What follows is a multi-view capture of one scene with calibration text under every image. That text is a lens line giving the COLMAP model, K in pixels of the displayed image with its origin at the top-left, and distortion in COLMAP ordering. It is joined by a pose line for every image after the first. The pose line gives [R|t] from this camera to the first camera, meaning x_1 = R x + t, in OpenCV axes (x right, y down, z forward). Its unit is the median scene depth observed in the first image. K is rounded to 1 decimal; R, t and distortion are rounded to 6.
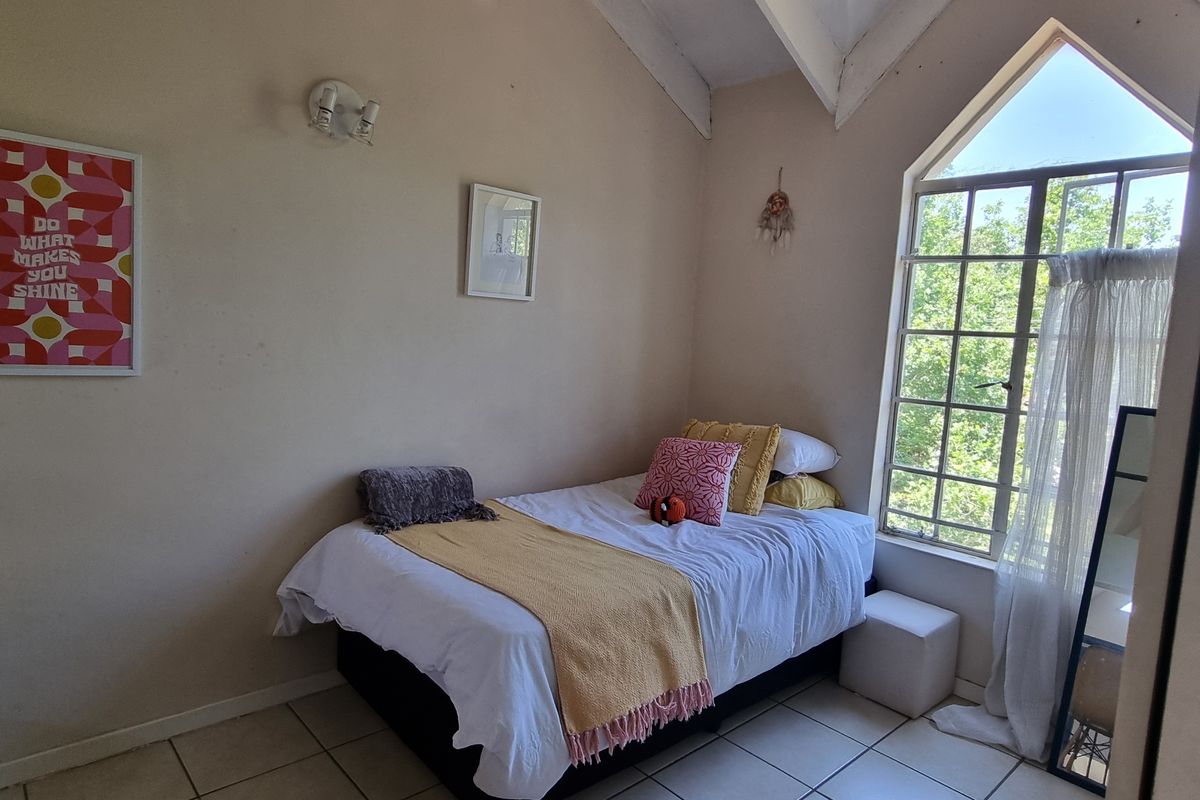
lens RADIAL K [[725.5, 0, 600.9], [0, 725.5, 400.1], [0, 0, 1]] dist [0.002081, -0.003918]
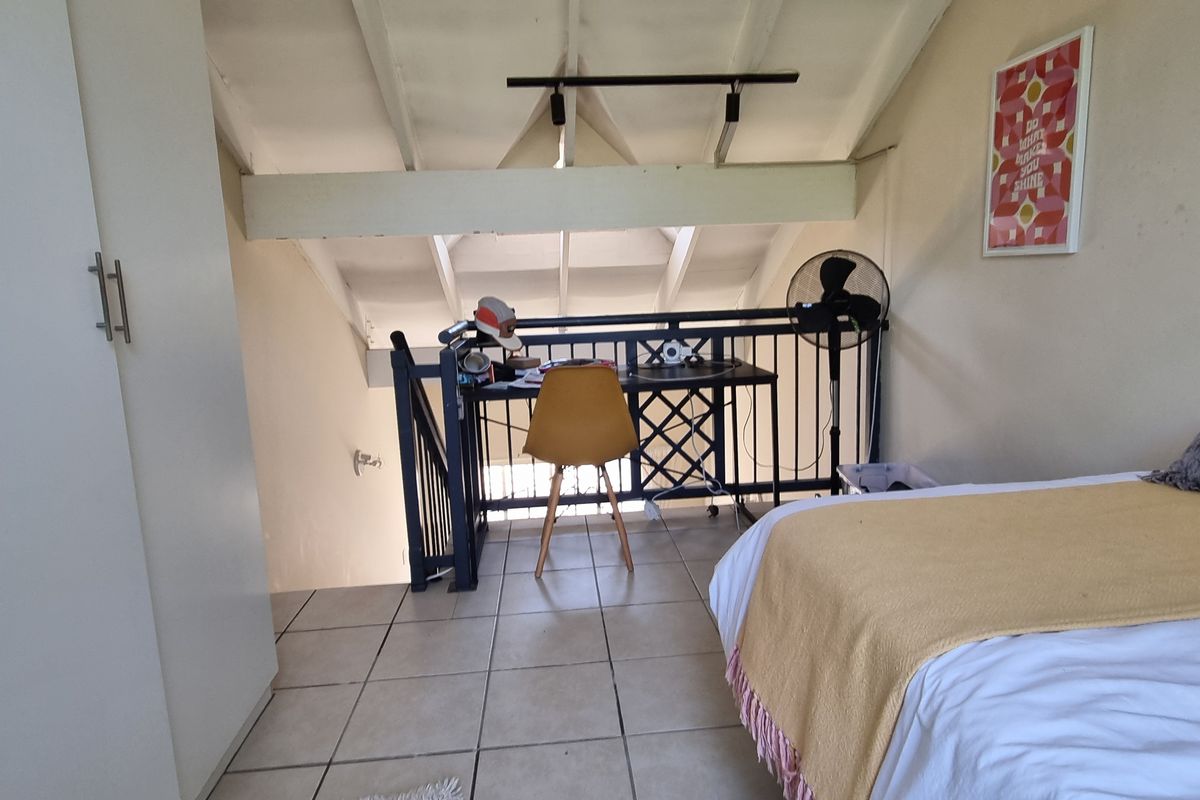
lens RADIAL K [[725.5, 0, 601.4], [0, 725.5, 396.2], [0, 0, 1]] dist [0.002081, -0.003918]
pose [[-0.617905, 0.091189, -0.780947, 0.621313], [-0.076752, 0.981512, 0.175337, 0.038467], [0.782497, 0.168281, -0.599483, 1.200159]]
